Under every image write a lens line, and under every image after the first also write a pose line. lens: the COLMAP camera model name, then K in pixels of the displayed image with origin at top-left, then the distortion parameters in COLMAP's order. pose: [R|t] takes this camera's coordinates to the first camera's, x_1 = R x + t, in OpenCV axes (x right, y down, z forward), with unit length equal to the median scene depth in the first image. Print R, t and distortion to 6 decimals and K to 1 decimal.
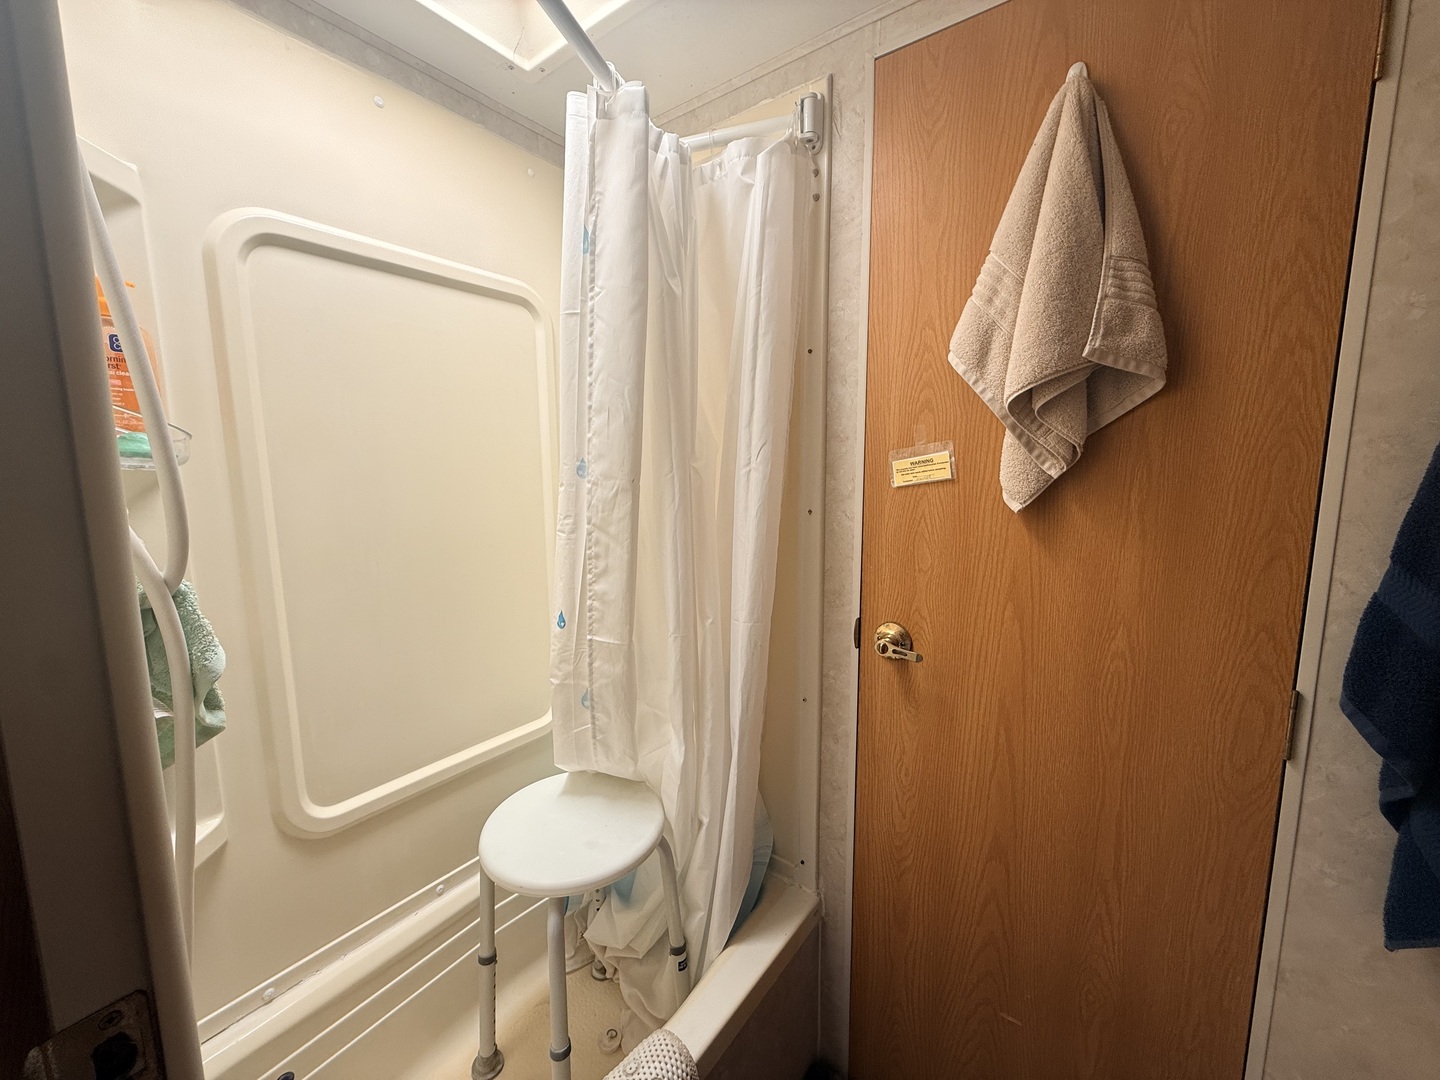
lens RADIAL K [[573.1, 0, 720.0], [0, 573.1, 540.0], [0, 0, 1]] dist [-0.001779, 0.000500]
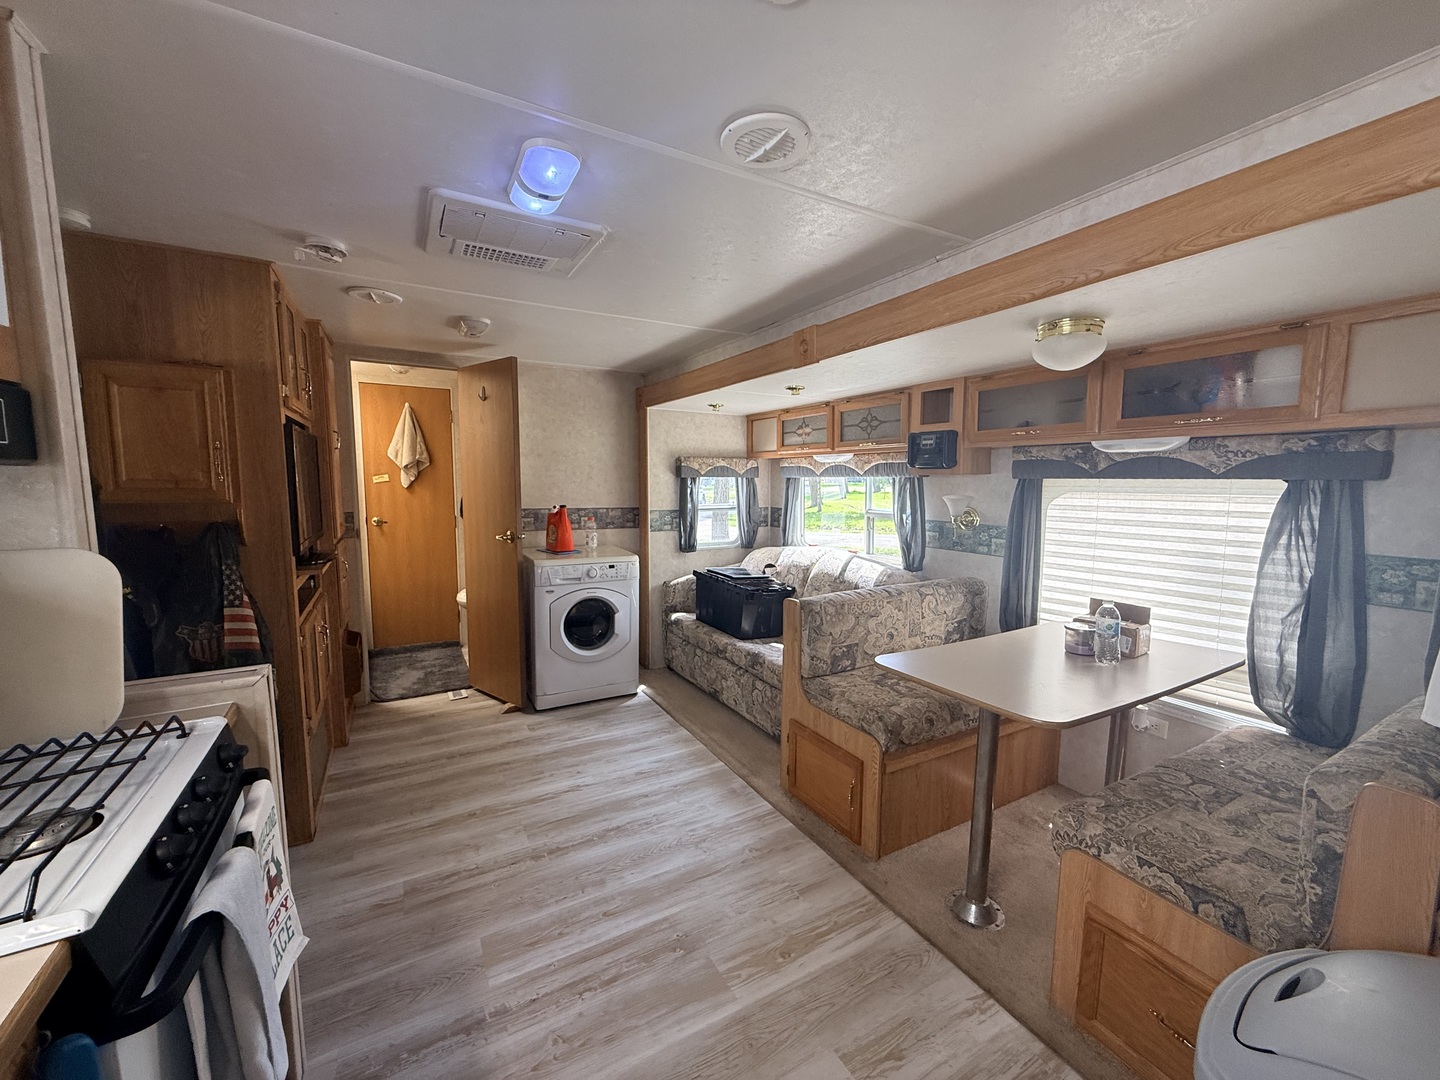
lens RADIAL K [[573.1, 0, 720.0], [0, 573.1, 540.0], [0, 0, 1]] dist [-0.001779, 0.000500]
pose [[0.412084, -0.090381, 0.906652, -2.883976], [0.110562, 0.992675, 0.048704, 0.457712], [-0.904413, 0.080171, 0.419059, -3.476999]]
